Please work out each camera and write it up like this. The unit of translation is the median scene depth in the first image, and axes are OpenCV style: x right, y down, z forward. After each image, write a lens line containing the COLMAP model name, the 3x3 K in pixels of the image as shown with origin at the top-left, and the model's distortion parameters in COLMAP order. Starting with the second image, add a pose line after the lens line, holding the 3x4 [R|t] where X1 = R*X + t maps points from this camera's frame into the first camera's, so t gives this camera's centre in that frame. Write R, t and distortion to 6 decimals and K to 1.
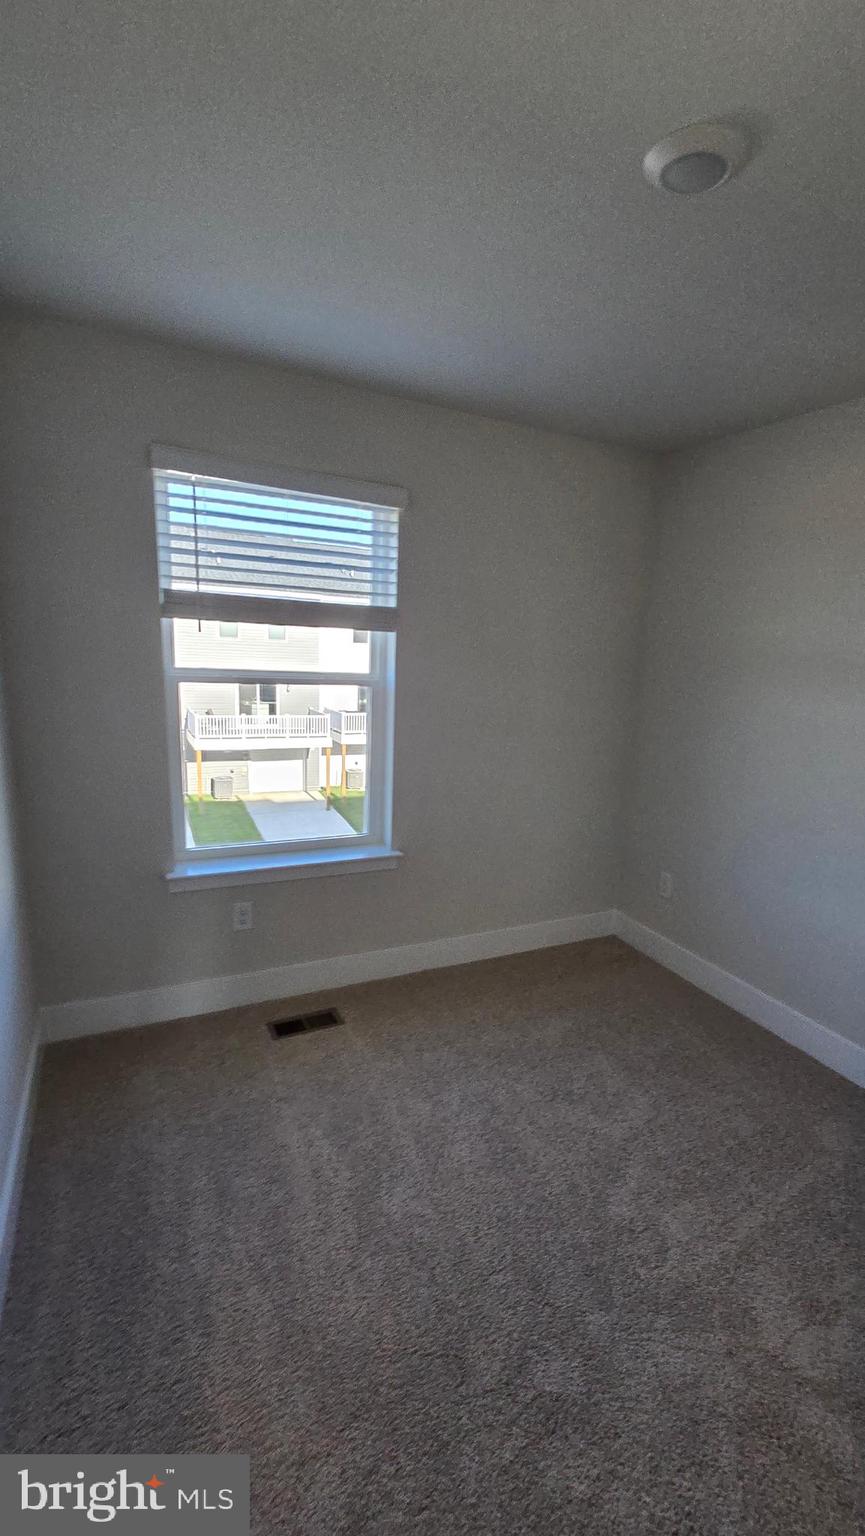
lens RADIAL K [[615.4, 0, 422.2], [0, 615.4, 768.1], [0, 0, 1]] dist [0.001018, -0.004344]
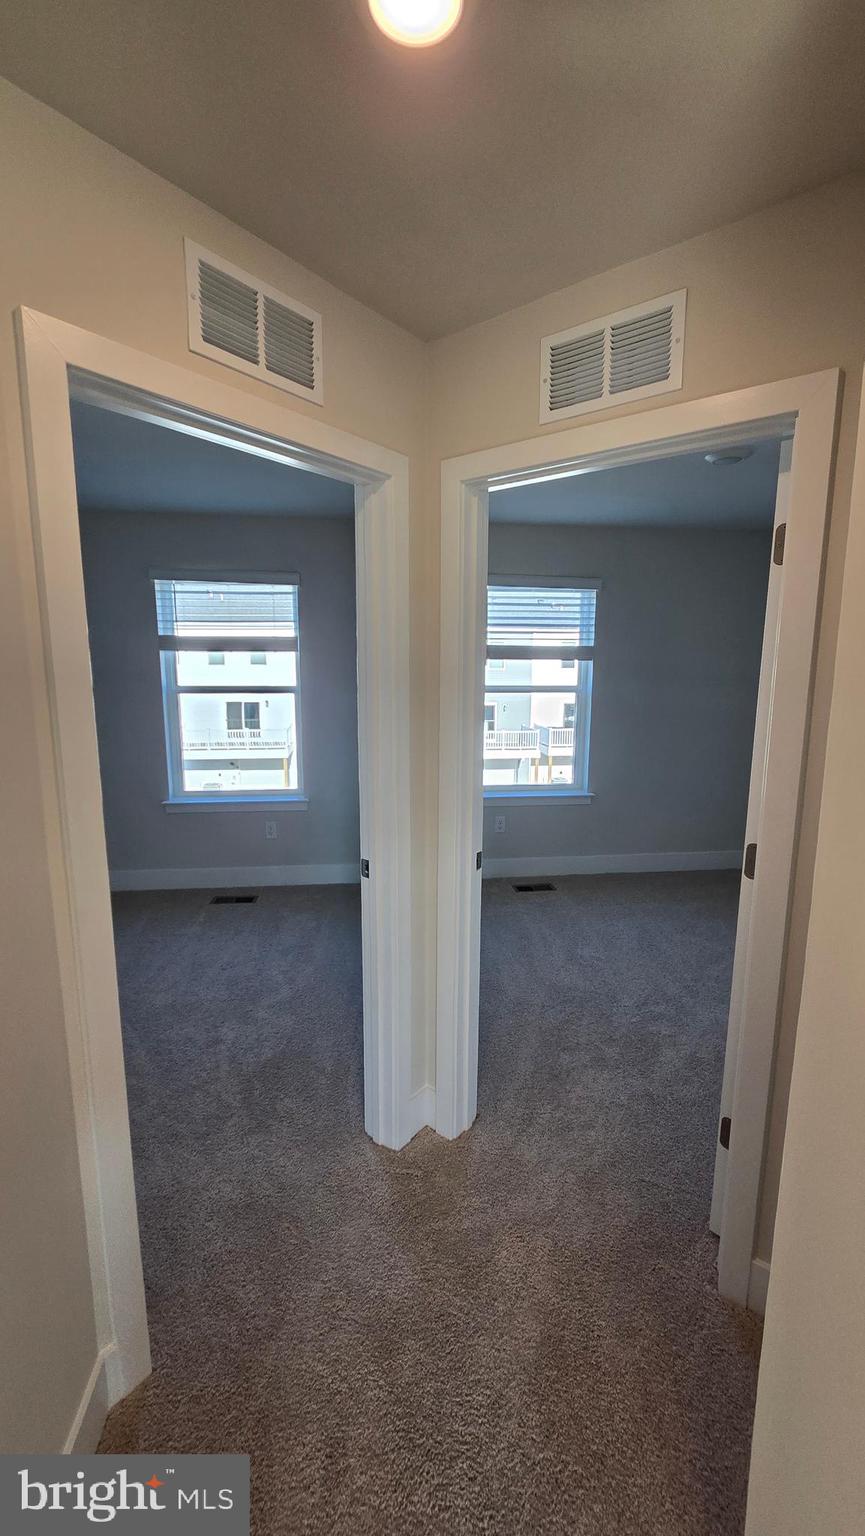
lens RADIAL K [[615.4, 0, 422.2], [0, 615.4, 768.1], [0, 0, 1]] dist [0.001018, -0.004344]
pose [[0.947831, 0.020009, -0.318145, 0.017398], [-0.034079, 0.998669, -0.038720, 0.049501], [0.316947, 0.047542, 0.947251, -0.234509]]
